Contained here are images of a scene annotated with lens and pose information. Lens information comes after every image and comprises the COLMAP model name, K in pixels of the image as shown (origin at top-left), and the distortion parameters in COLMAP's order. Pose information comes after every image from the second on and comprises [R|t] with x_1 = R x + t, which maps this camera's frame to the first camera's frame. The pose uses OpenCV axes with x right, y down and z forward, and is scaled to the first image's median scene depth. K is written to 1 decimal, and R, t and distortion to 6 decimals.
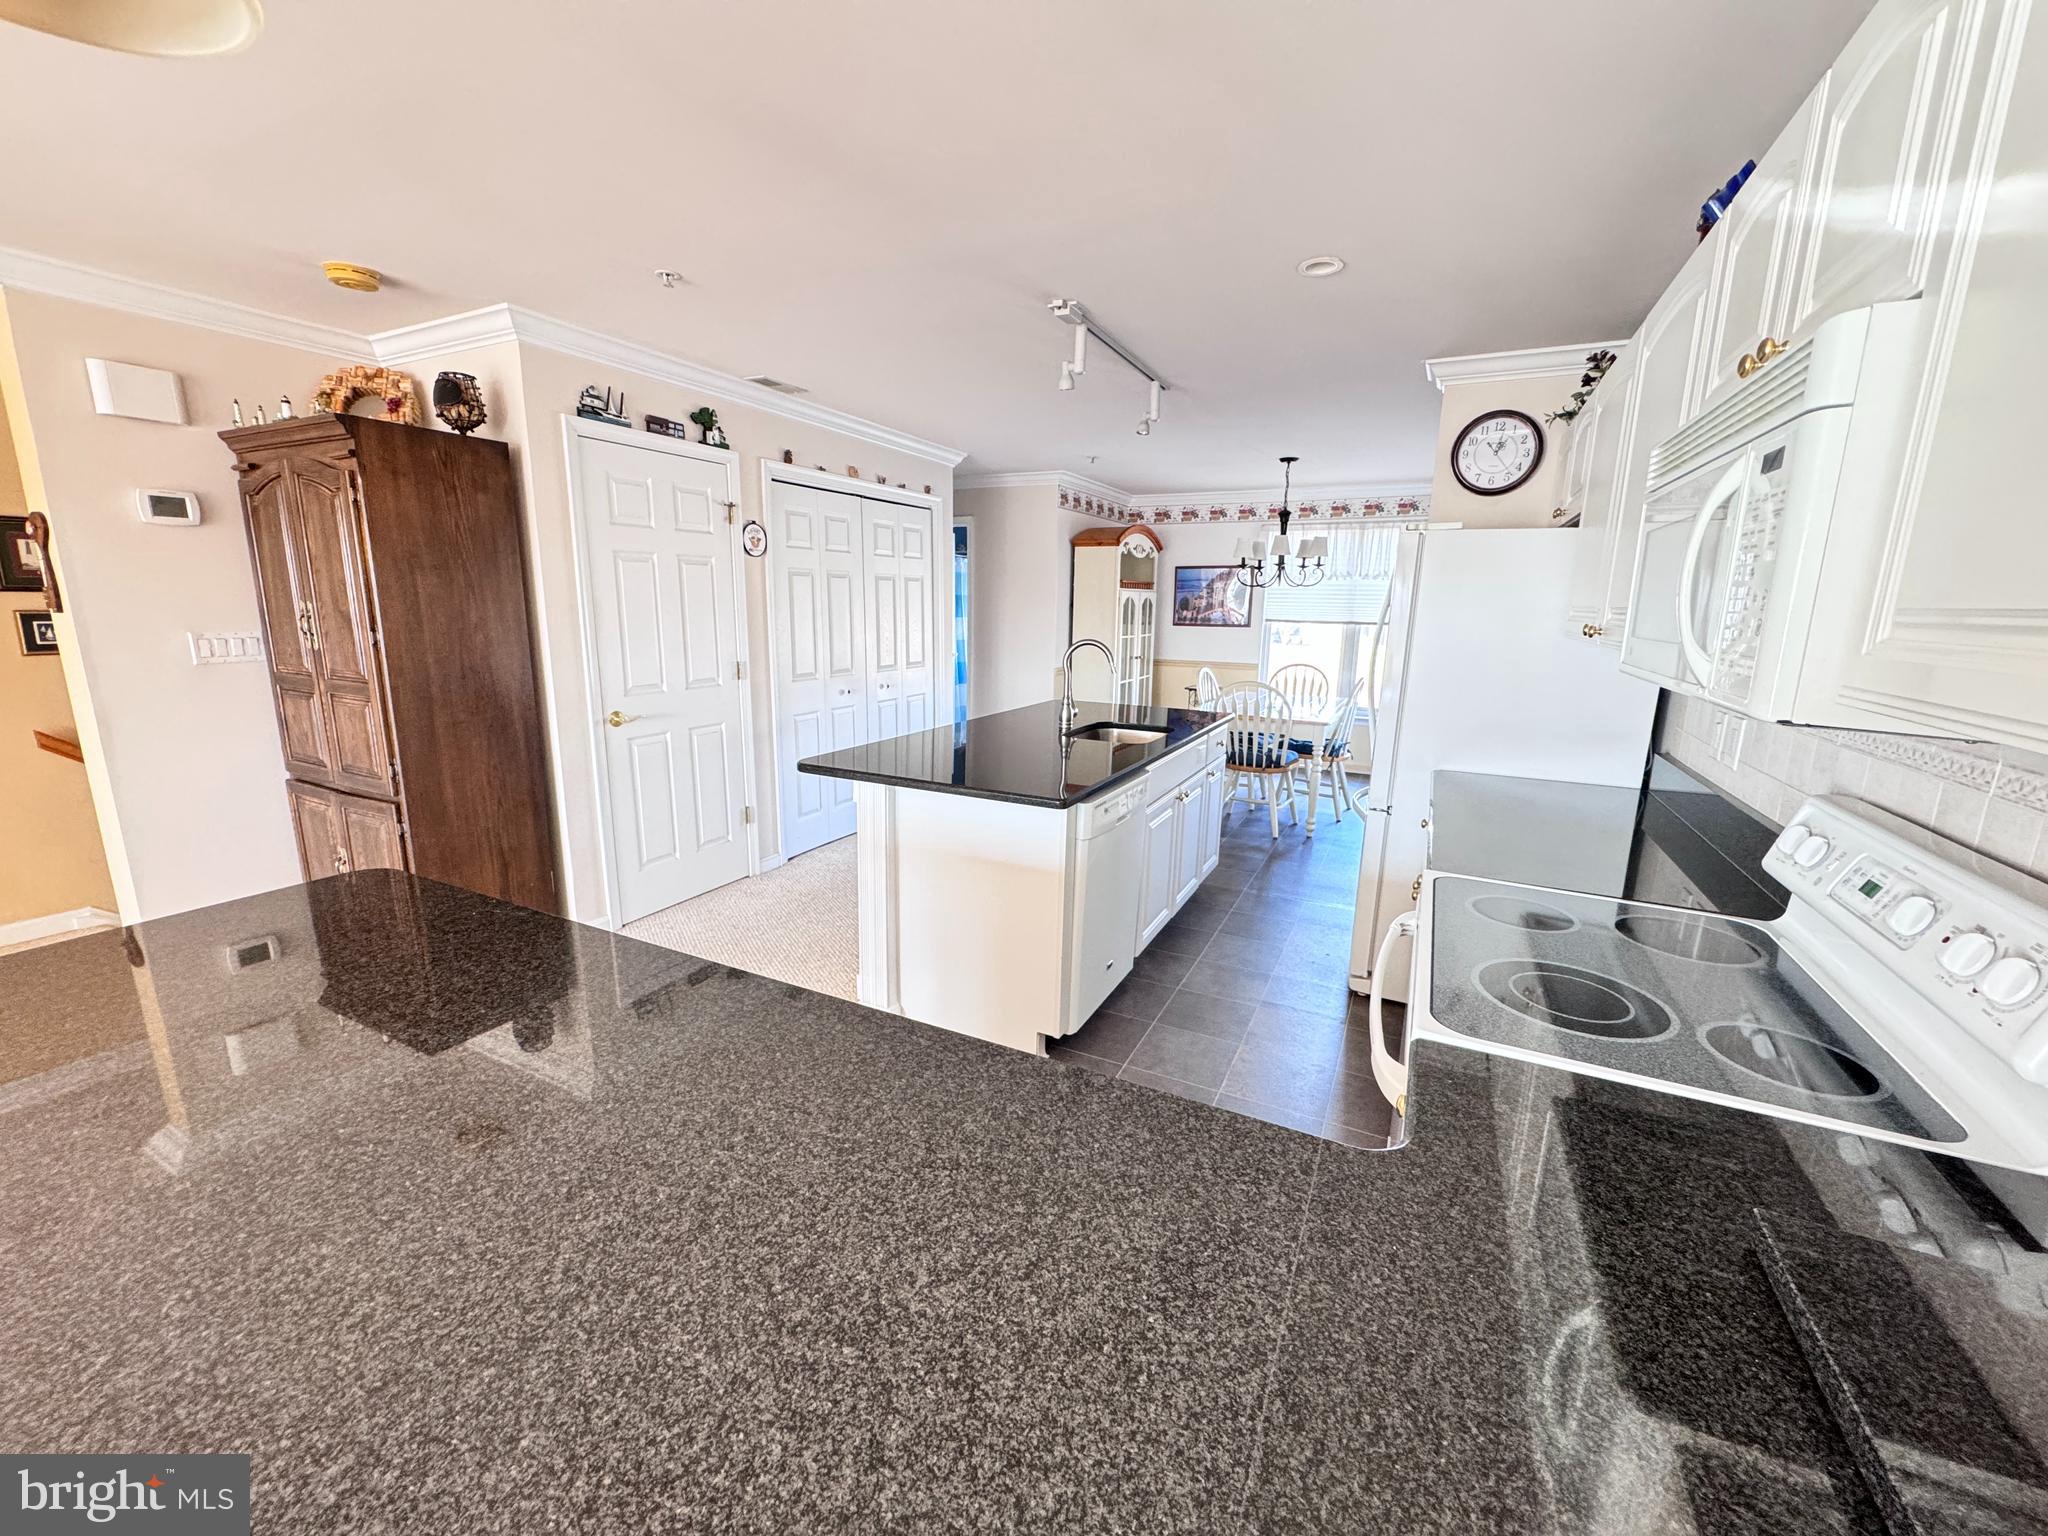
lens RADIAL K [[815.7, 0, 1024.2], [0, 815.7, 770.4], [0, 0, 1]] dist [-0.003817, -0.000352]
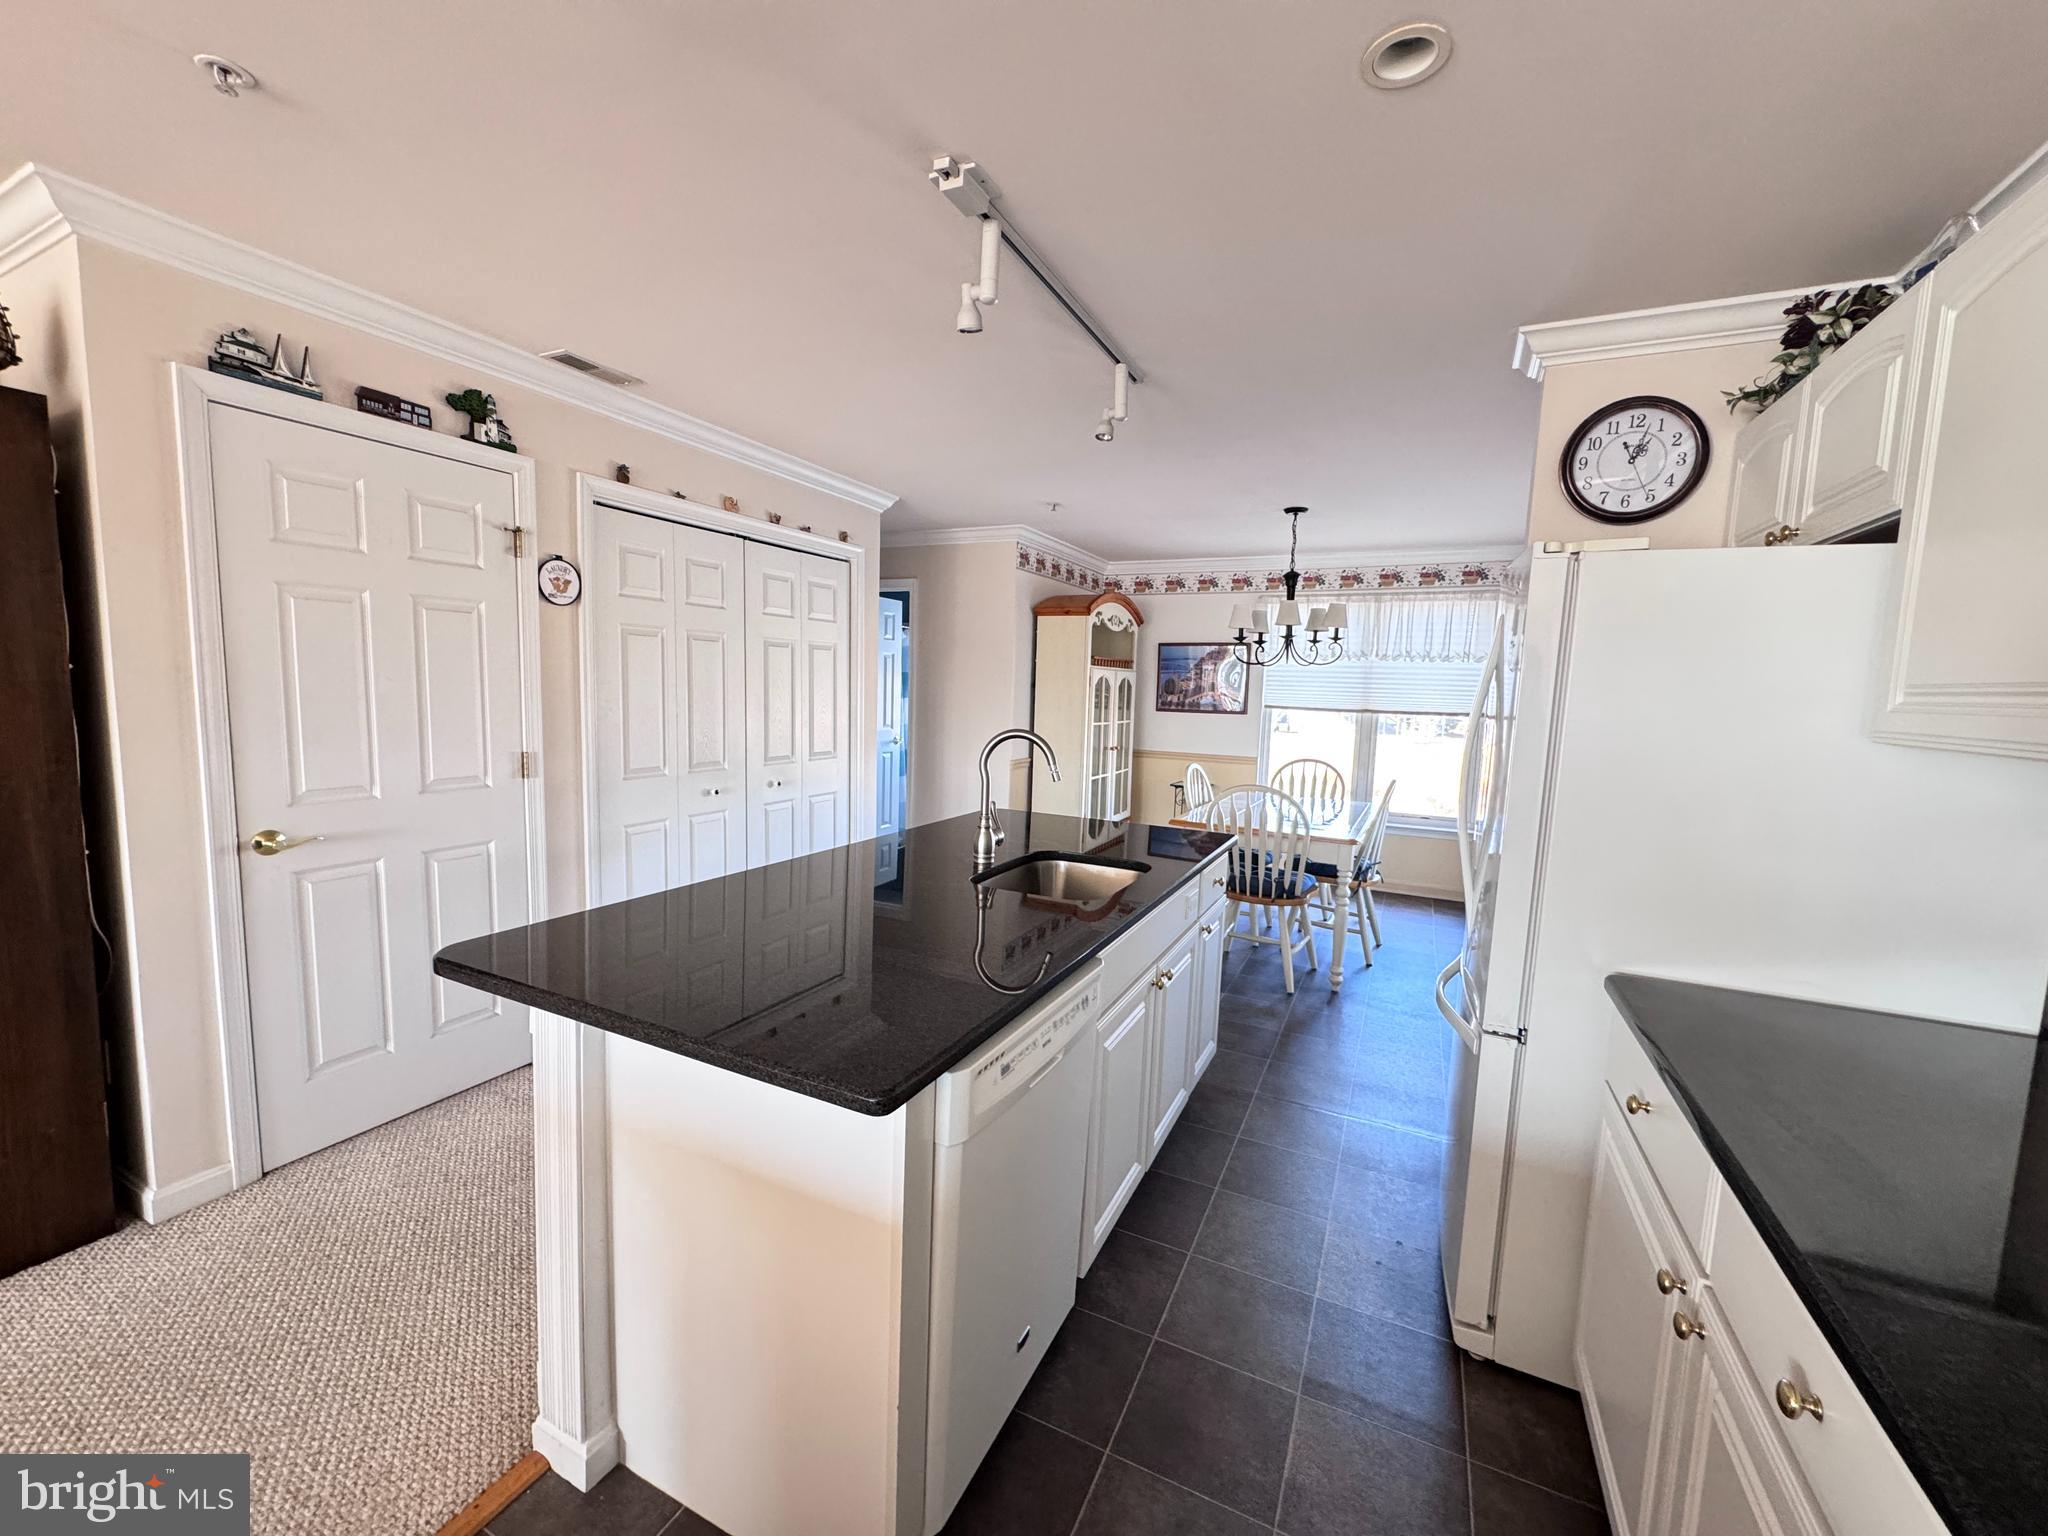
lens RADIAL K [[815.7, 0, 1023.6], [0, 815.7, 768.4], [0, 0, 1]] dist [-0.003817, -0.000352]
pose [[0.999816, 0.014654, 0.012359, 0.051958], [-0.013304, 0.994589, -0.103035, -0.042794], [-0.013802, 0.102851, 0.994601, 0.242392]]
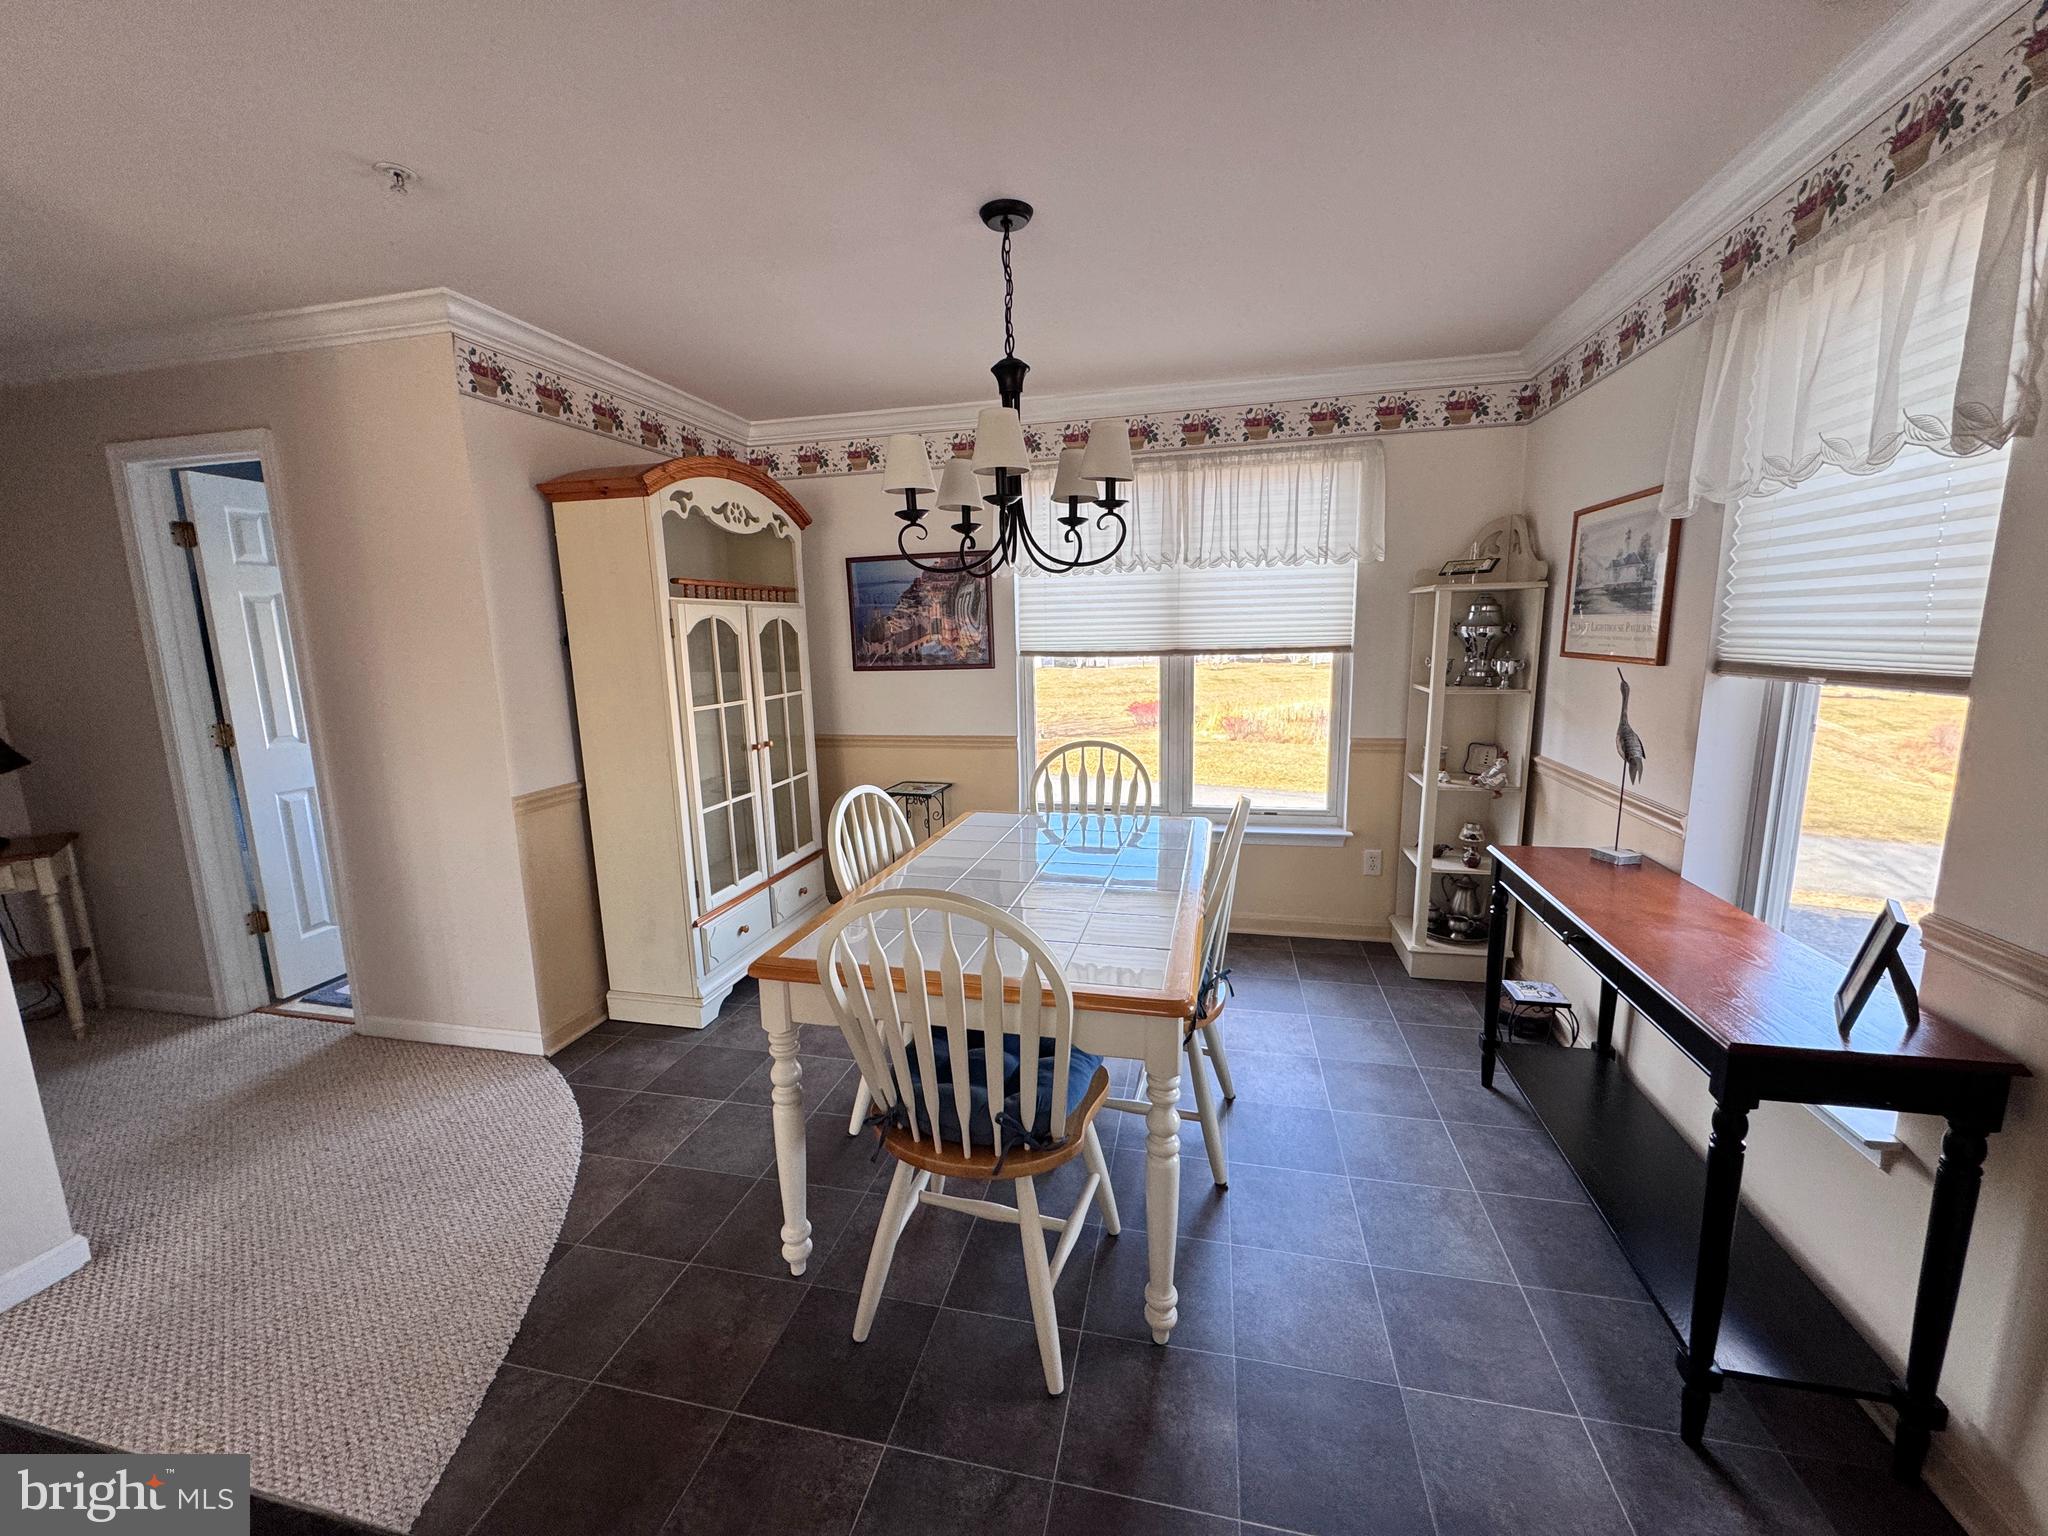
lens RADIAL K [[815.7, 0, 1021.7], [0, 815.7, 770.0], [0, 0, 1]] dist [-0.003817, -0.000352]
pose [[0.971397, -0.076819, 0.224693, 0.249565], [0.084541, 0.996108, -0.024935, -0.139028], [-0.221903, 0.043217, 0.974110, 0.709798]]
